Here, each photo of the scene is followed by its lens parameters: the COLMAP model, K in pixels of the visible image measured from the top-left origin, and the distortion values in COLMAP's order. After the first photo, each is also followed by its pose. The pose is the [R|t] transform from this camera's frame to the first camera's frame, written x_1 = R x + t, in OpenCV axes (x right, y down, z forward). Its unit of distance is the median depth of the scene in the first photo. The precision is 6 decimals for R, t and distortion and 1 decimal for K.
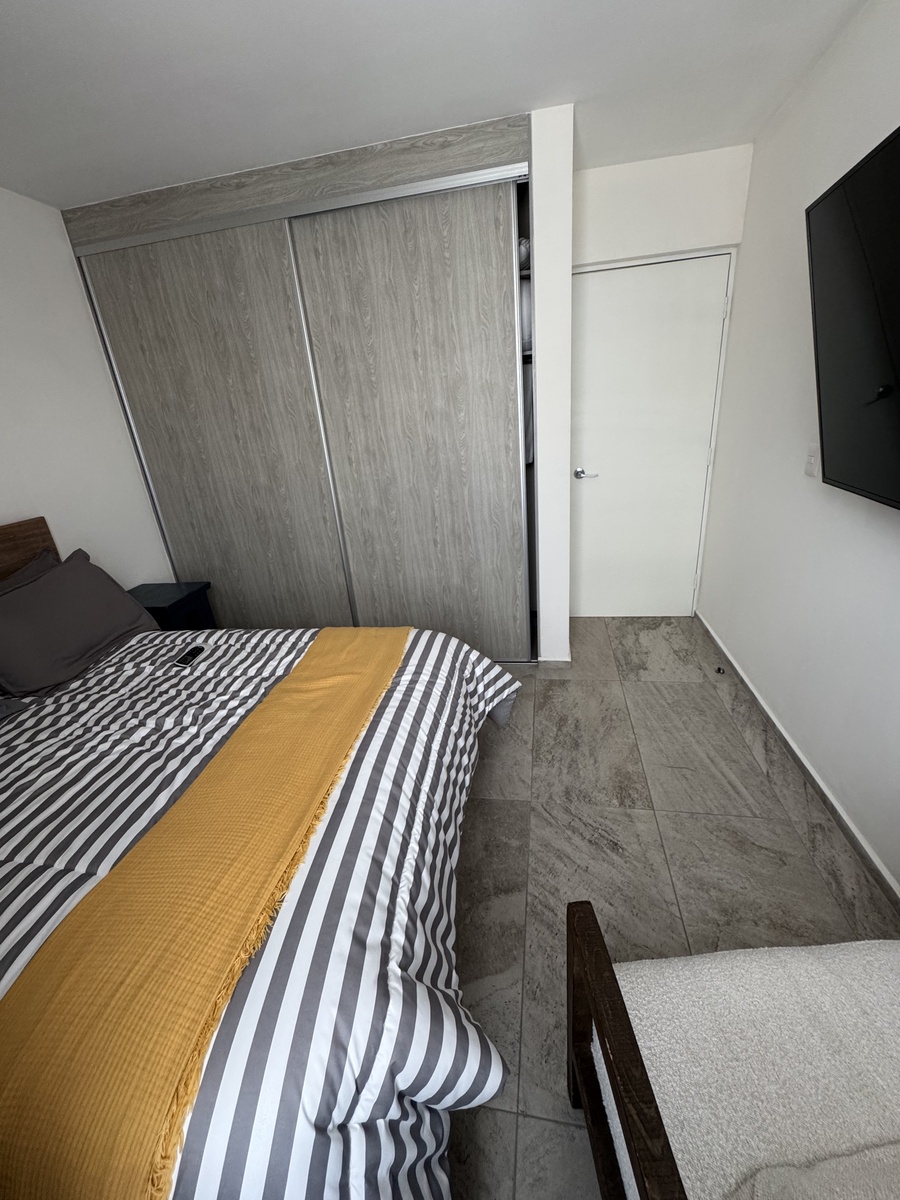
lens RADIAL K [[483.7, 0, 449.3], [0, 483.7, 600.0], [0, 0, 1]] dist [-0.004272, 0.001164]
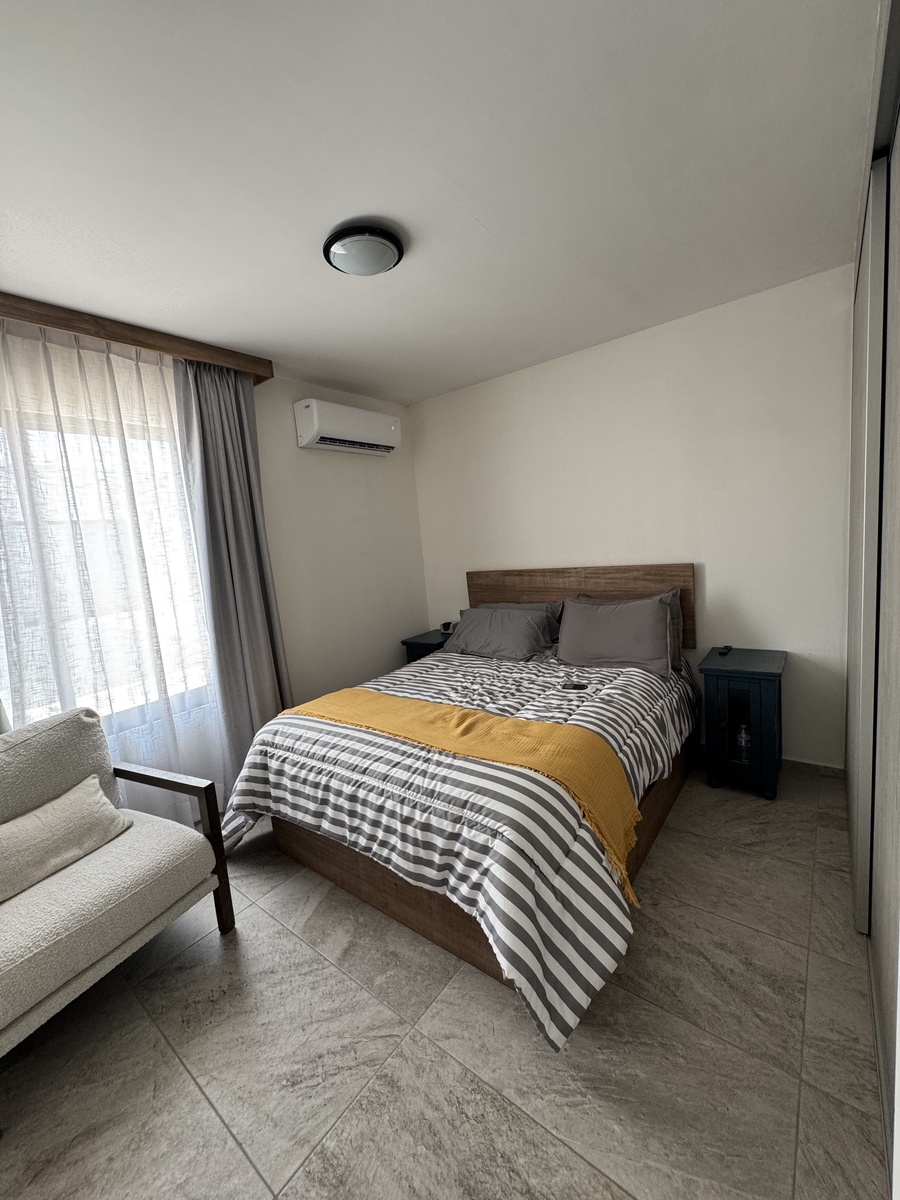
lens RADIAL K [[483.7, 0, 450.8], [0, 483.7, 597.7], [0, 0, 1]] dist [-0.004272, 0.001164]
pose [[-0.461922, 0.235055, -0.855206, 0.834551], [-0.205496, 0.909639, 0.361011, -0.636983], [0.862786, 0.342500, -0.371879, 1.460633]]
